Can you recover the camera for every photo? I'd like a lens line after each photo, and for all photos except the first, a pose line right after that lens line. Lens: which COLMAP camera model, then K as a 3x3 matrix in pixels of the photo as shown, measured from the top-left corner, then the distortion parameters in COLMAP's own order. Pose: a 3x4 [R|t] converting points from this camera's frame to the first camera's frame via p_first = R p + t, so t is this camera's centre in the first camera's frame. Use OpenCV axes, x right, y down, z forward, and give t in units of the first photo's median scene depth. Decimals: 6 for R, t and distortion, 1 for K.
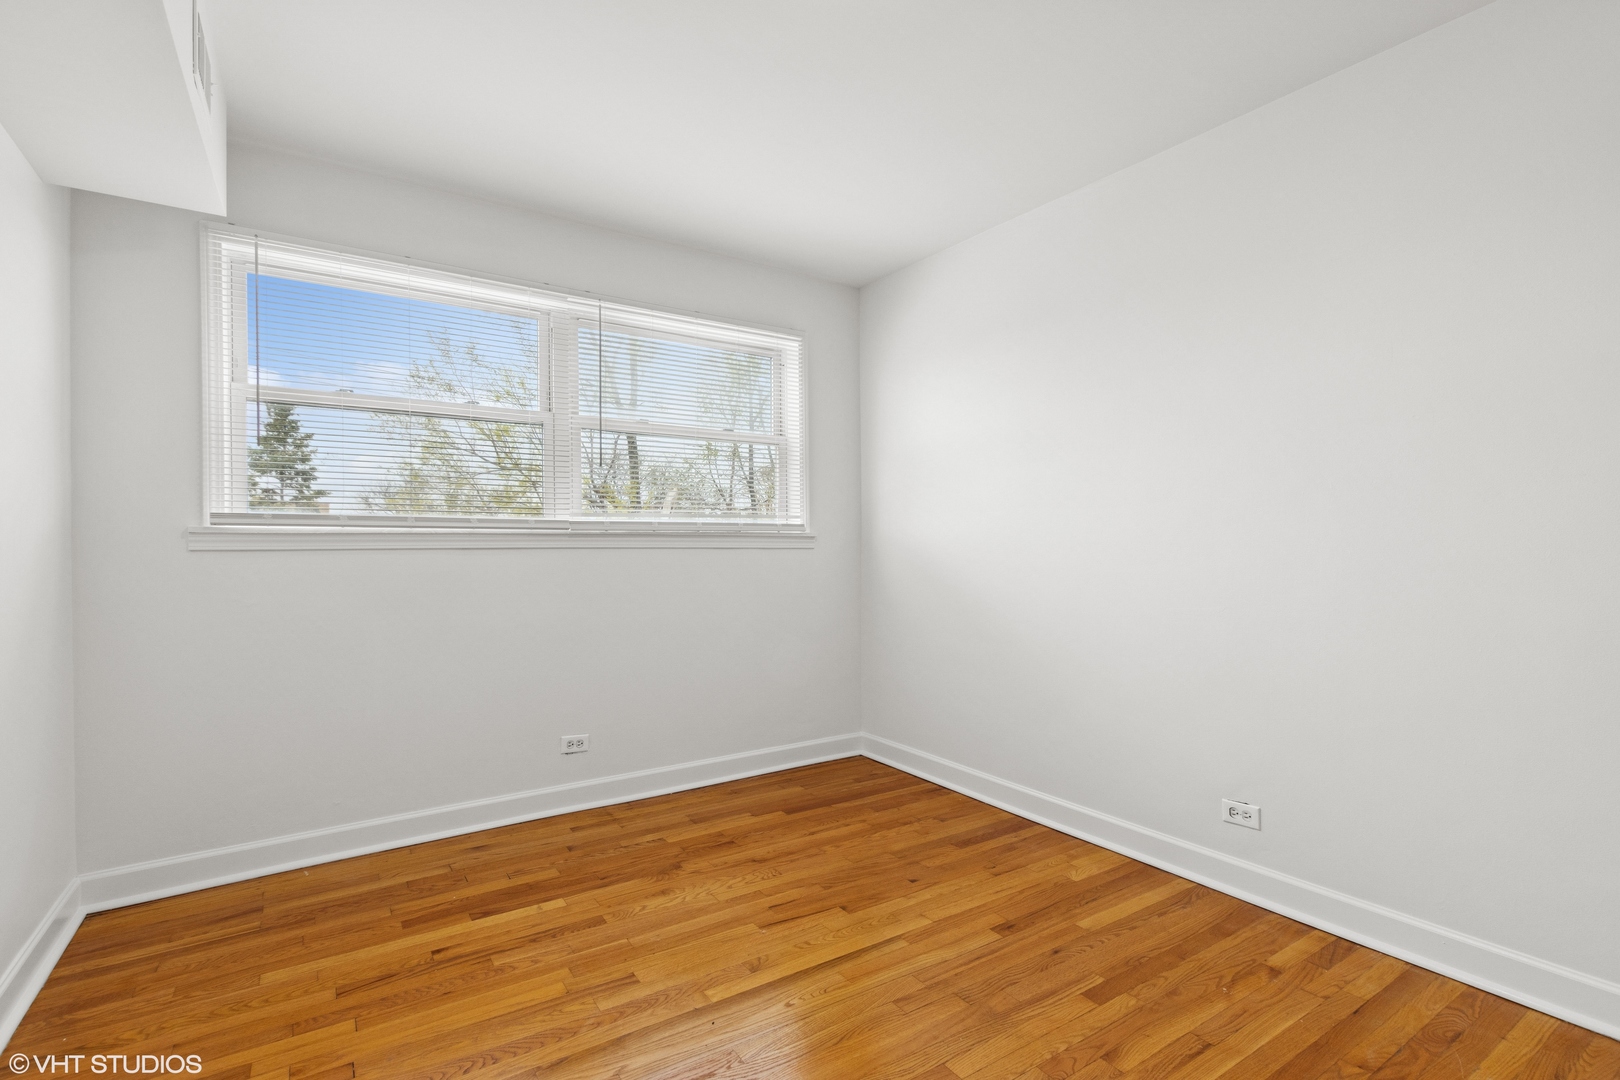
lens RADIAL K [[745.3, 0, 809.3], [0, 745.3, 548.0], [0, 0, 1]] dist [-0.002863, -0.001088]
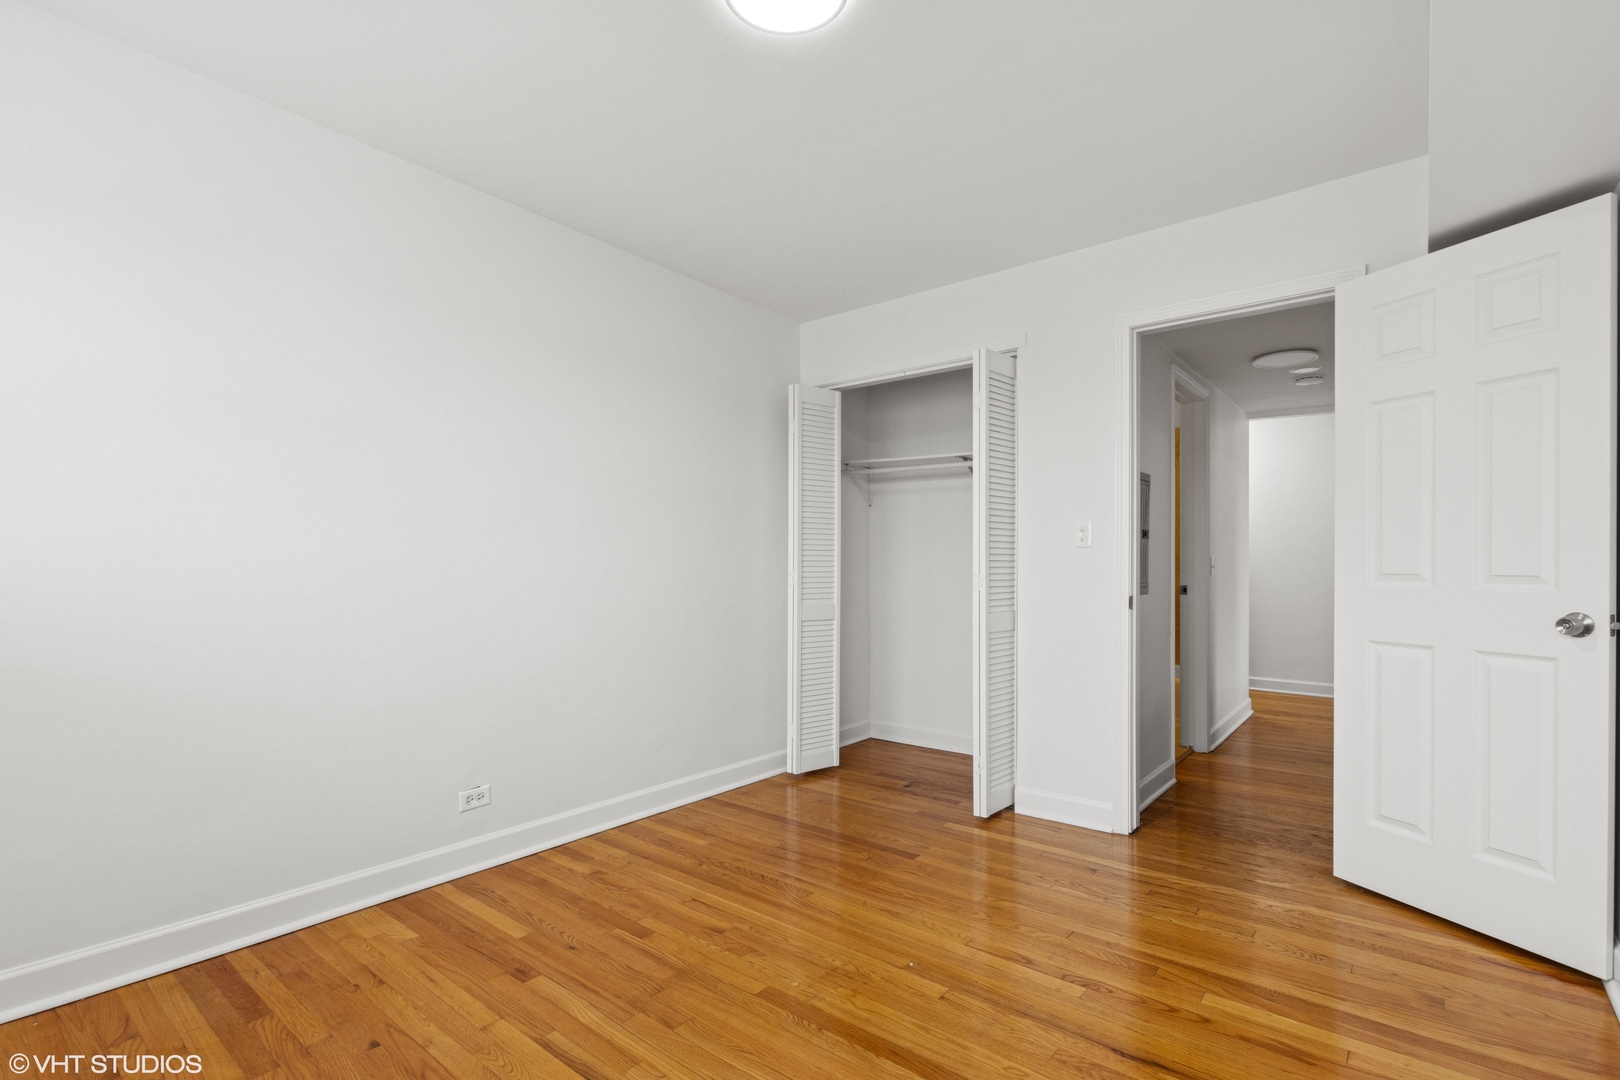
lens RADIAL K [[745.3, 0, 812.9], [0, 745.3, 547.1], [0, 0, 1]] dist [-0.002863, -0.001088]
pose [[-0.299976, 0.027140, 0.953561, -0.733287], [-0.000292, 0.999593, -0.028542, 0.006382], [-0.953947, -0.008840, -0.299846, 0.927757]]
